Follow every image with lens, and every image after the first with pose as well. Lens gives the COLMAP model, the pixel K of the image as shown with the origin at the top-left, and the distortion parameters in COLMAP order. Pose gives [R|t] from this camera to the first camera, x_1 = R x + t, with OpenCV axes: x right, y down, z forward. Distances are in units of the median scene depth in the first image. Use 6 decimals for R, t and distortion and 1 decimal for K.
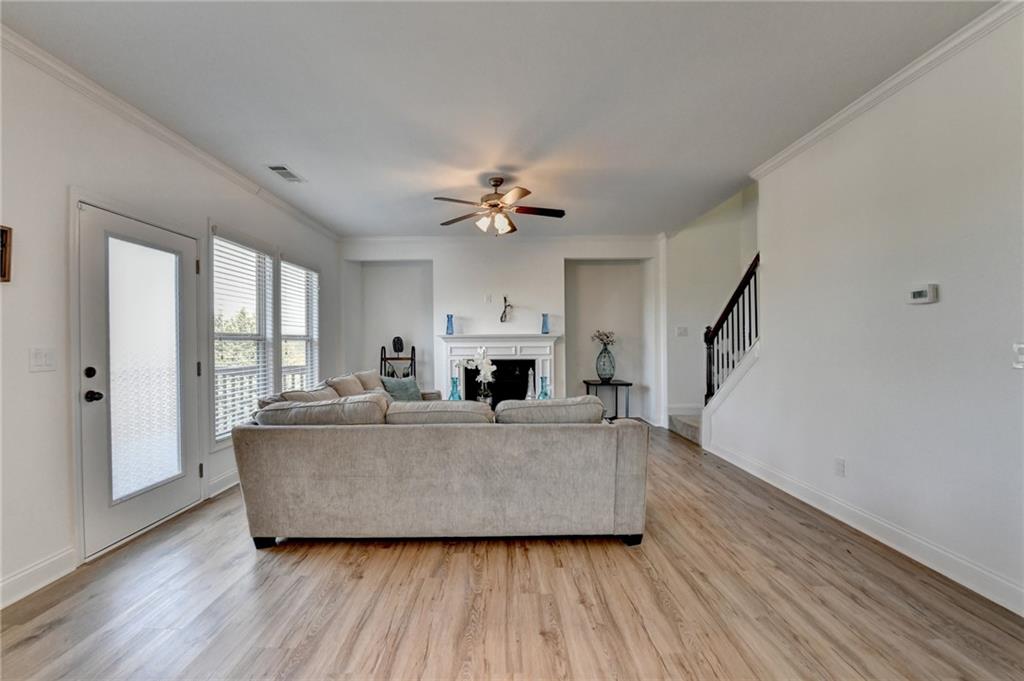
lens RADIAL K [[411.2, 0, 501.7], [0, 411.2, 343.6], [0, 0, 1]] dist [-0.017293, -0.000681]
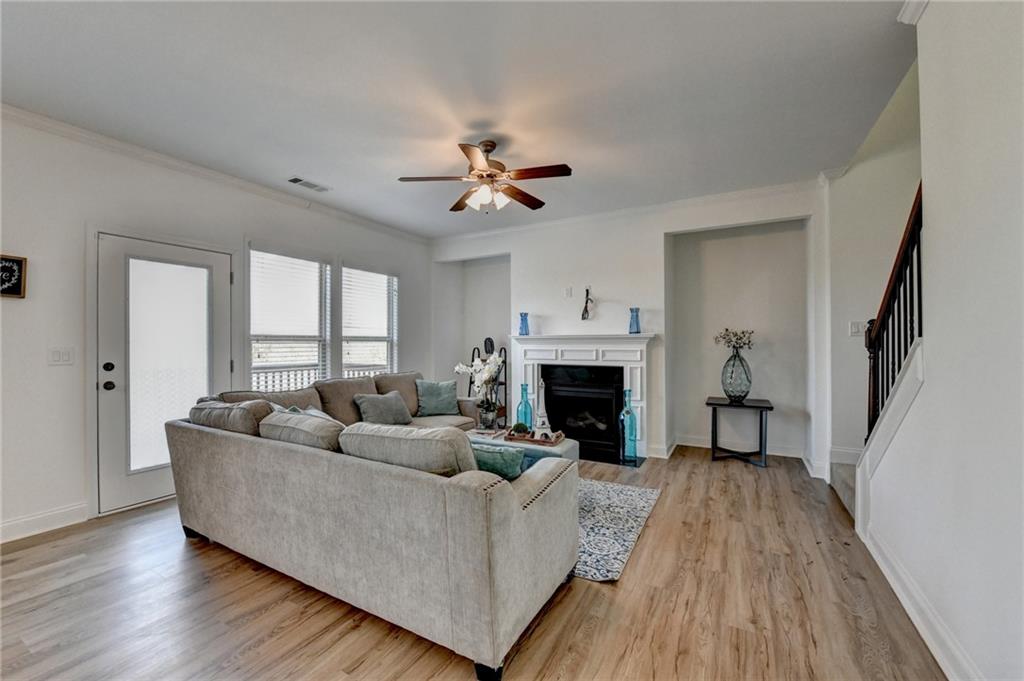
lens RADIAL K [[411.2, 0, 501.7], [0, 411.2, 343.6], [0, 0, 1]] dist [-0.017293, -0.000681]
pose [[0.868441, 0.006347, -0.495752, 0.371577], [-0.006900, 0.999976, 0.000716, -0.005955], [0.495745, 0.002799, 0.868464, 0.280939]]
